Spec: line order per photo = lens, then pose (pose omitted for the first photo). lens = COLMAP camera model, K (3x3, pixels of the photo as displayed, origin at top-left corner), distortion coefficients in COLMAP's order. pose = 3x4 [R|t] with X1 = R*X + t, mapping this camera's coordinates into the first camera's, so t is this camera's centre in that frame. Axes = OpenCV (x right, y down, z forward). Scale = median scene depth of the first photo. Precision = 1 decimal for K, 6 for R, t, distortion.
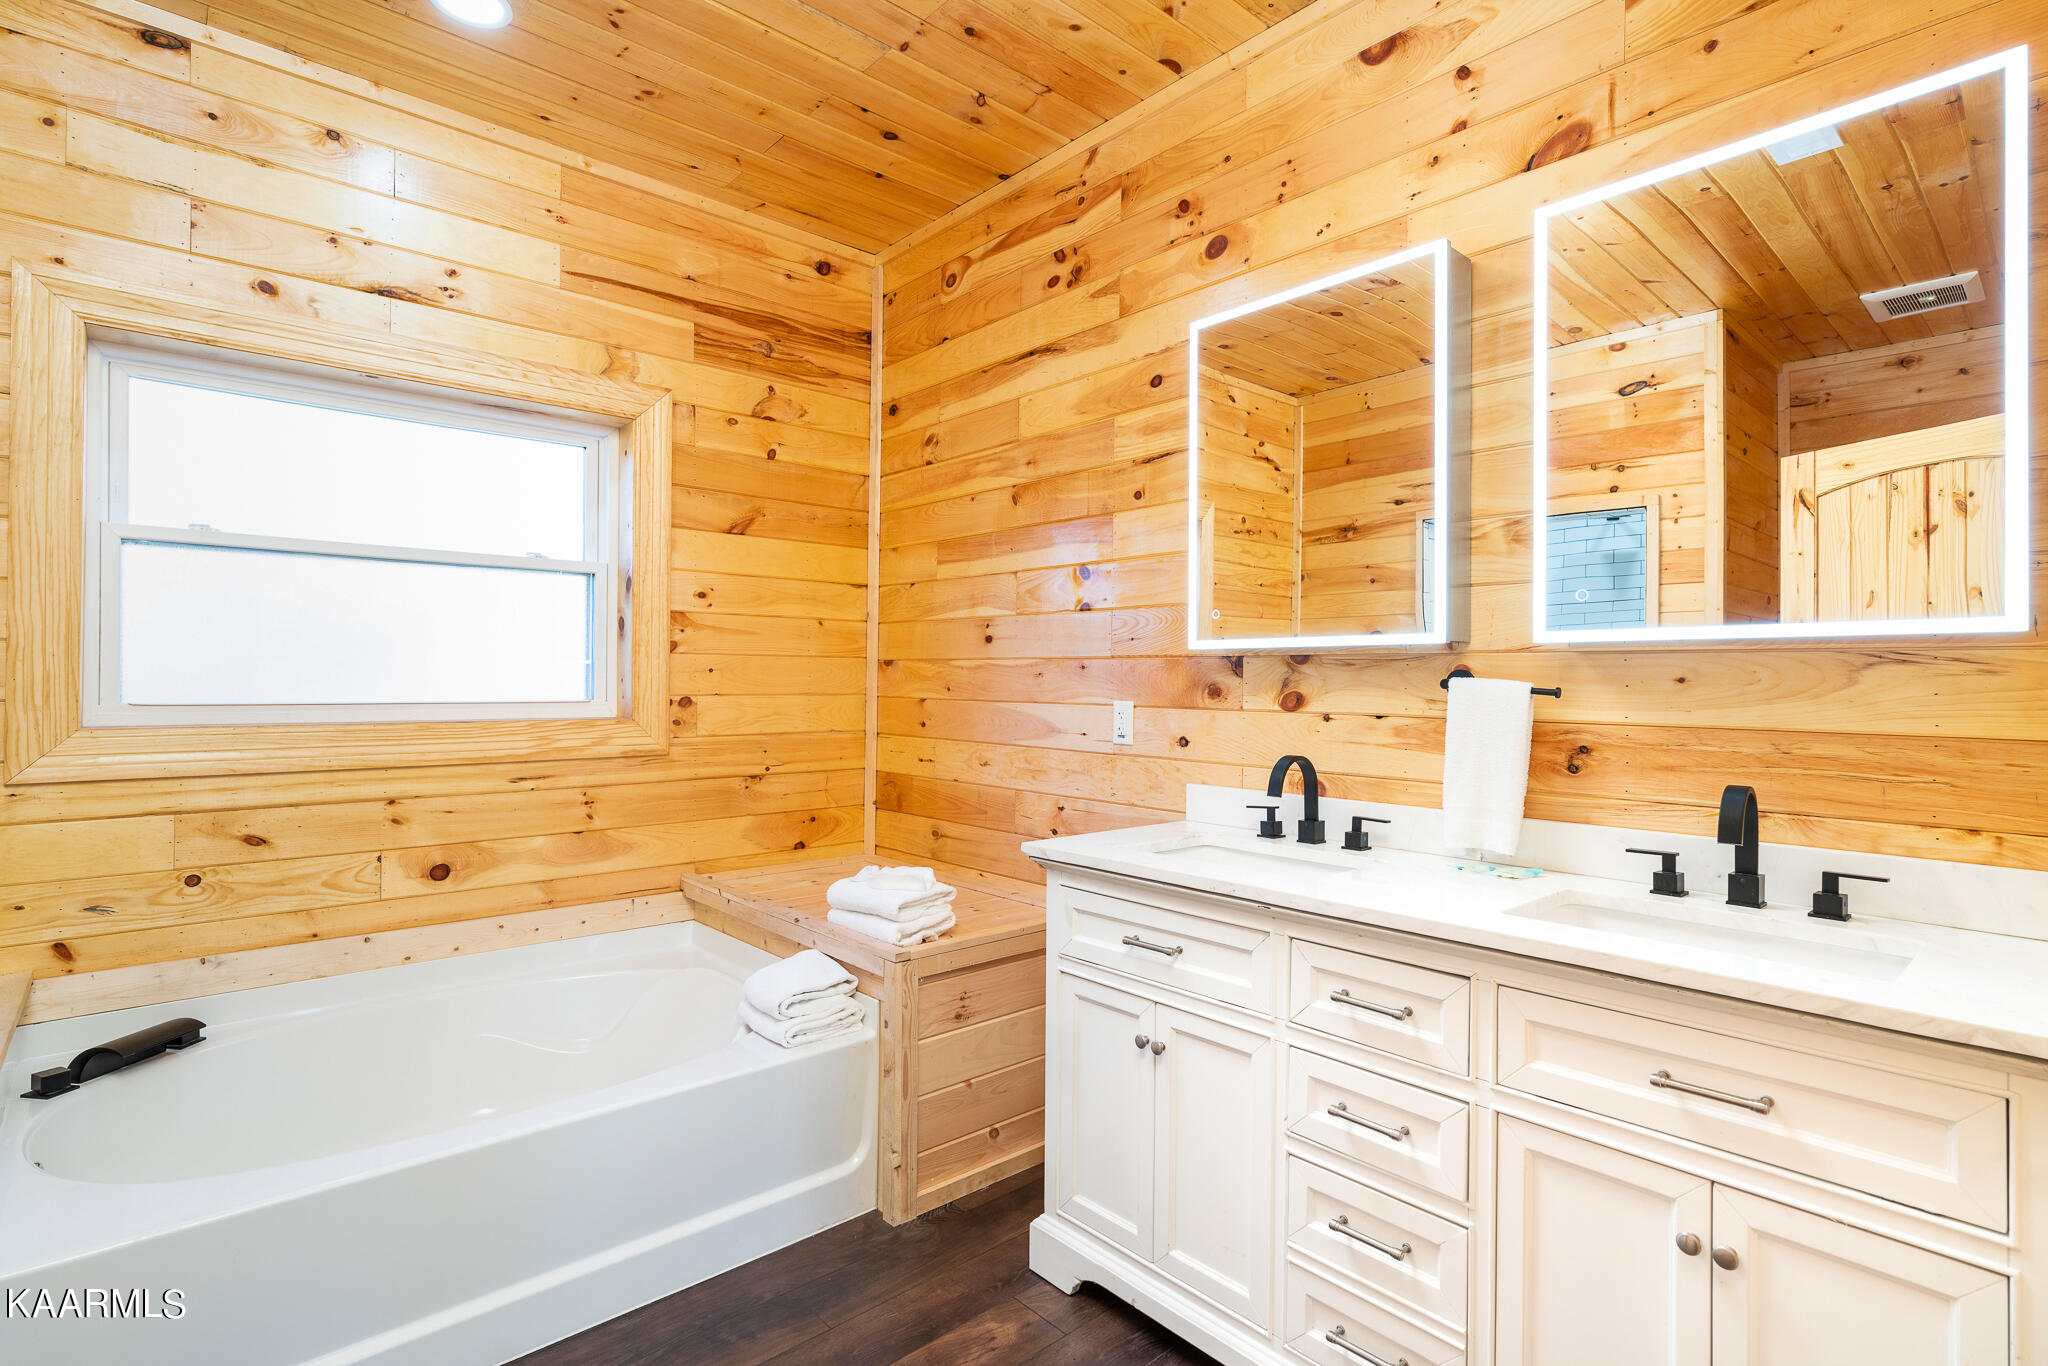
lens RADIAL K [[986.1, 0, 1024.0], [0, 986.1, 683.0], [0, 0, 1]] dist [-0.000618, -0.000222]
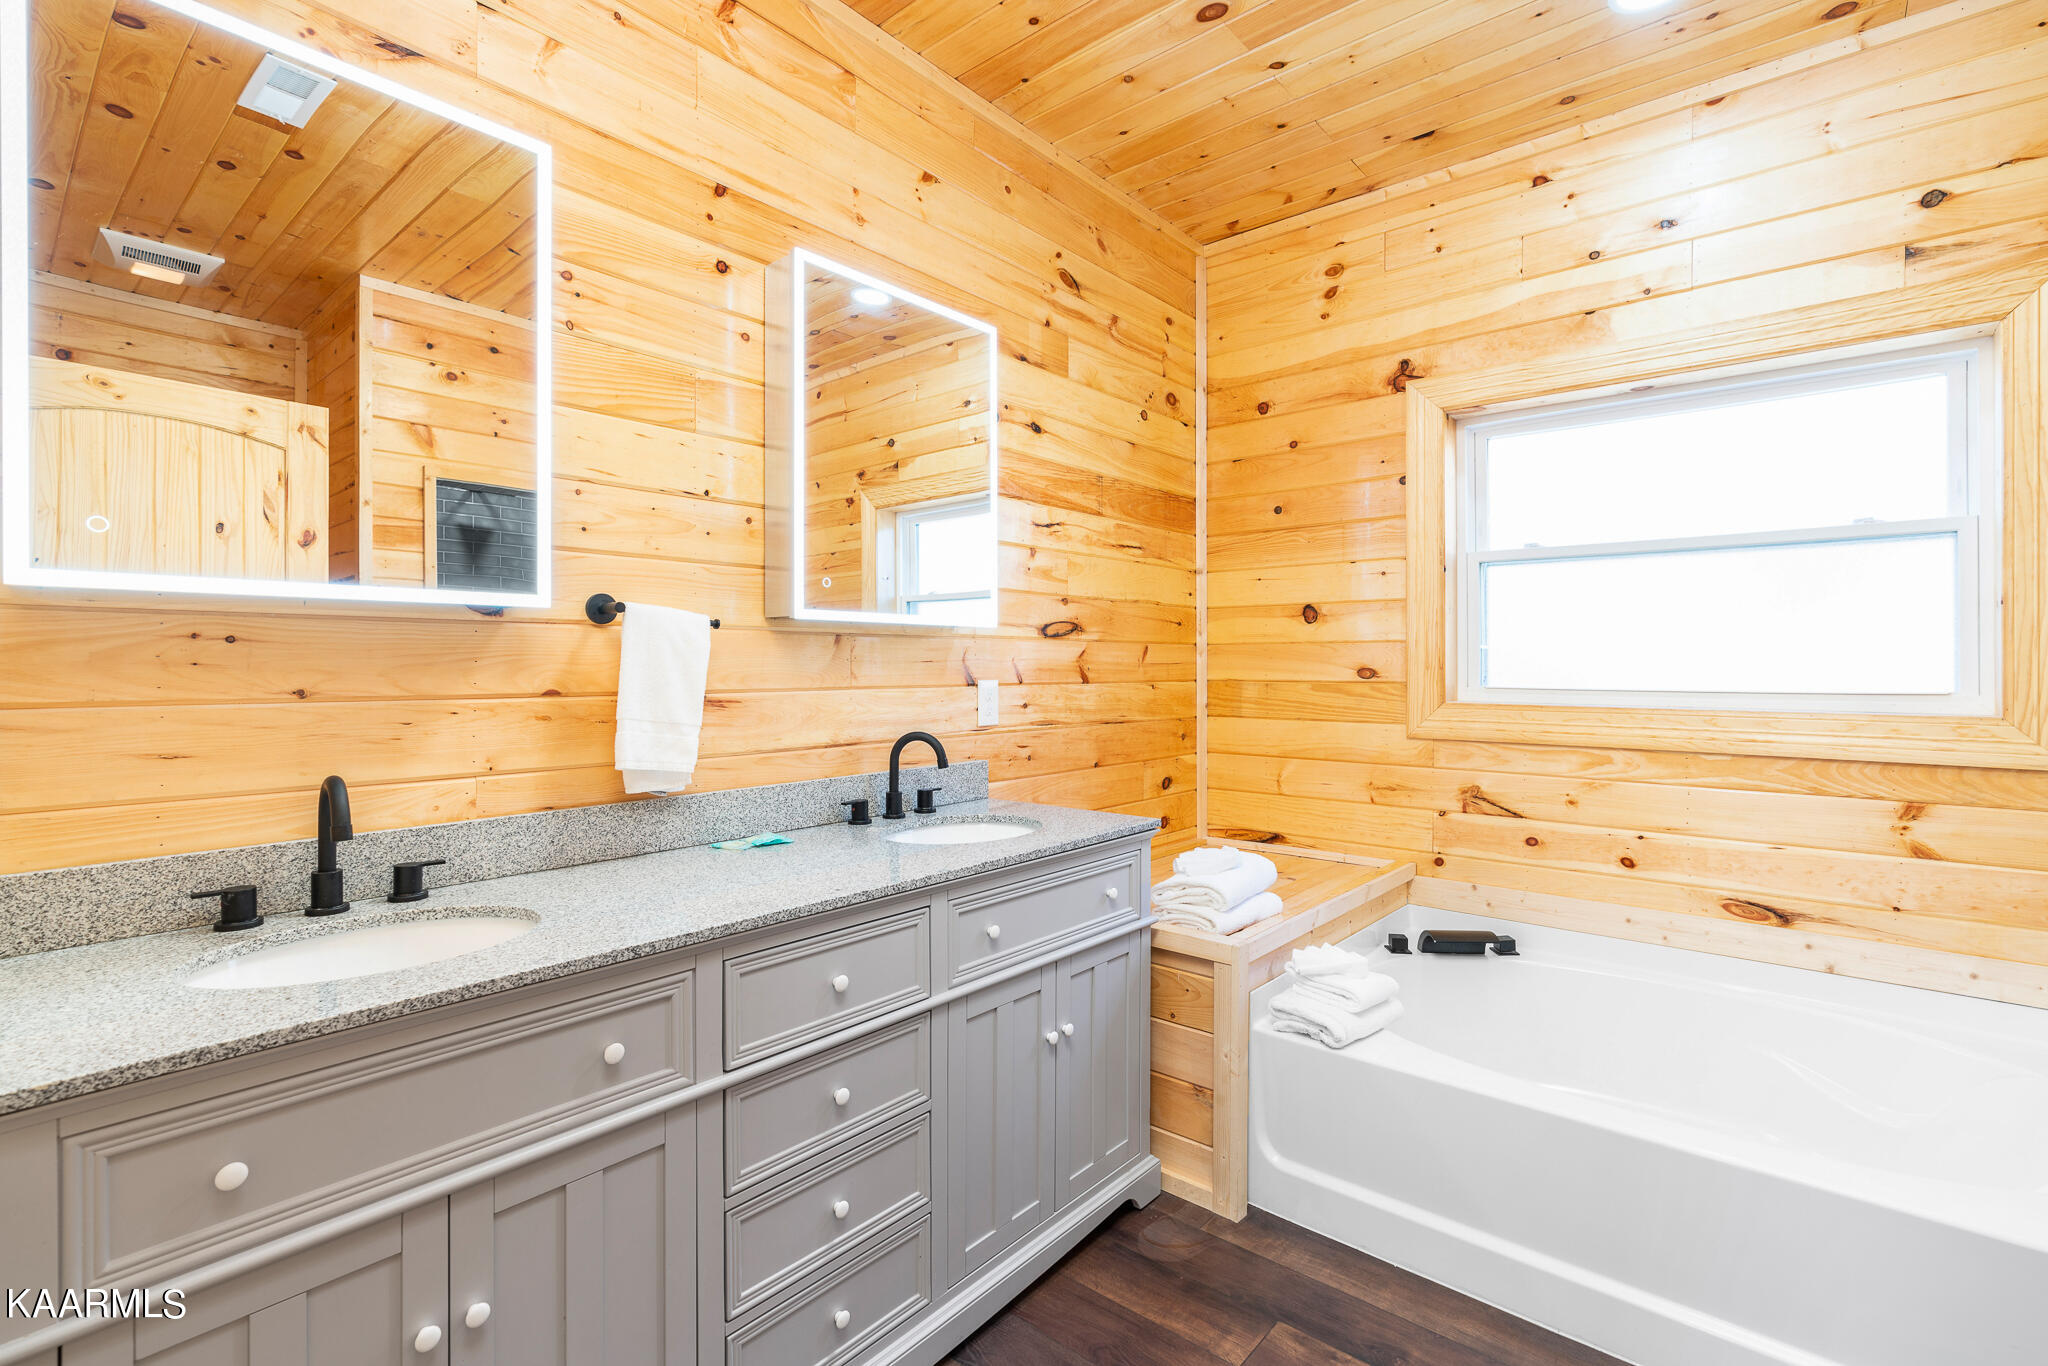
lens RADIAL K [[924.7, 0, 1029.4], [0, 924.7, 700.0], [0, 0, 1]] dist [-0.003364, 0.003171]
pose [[0.140650, 0.027815, -0.989669, 0.241723], [0.000904, 0.999601, 0.028222, 0.003907], [0.990059, -0.004864, 0.140569, 0.208191]]
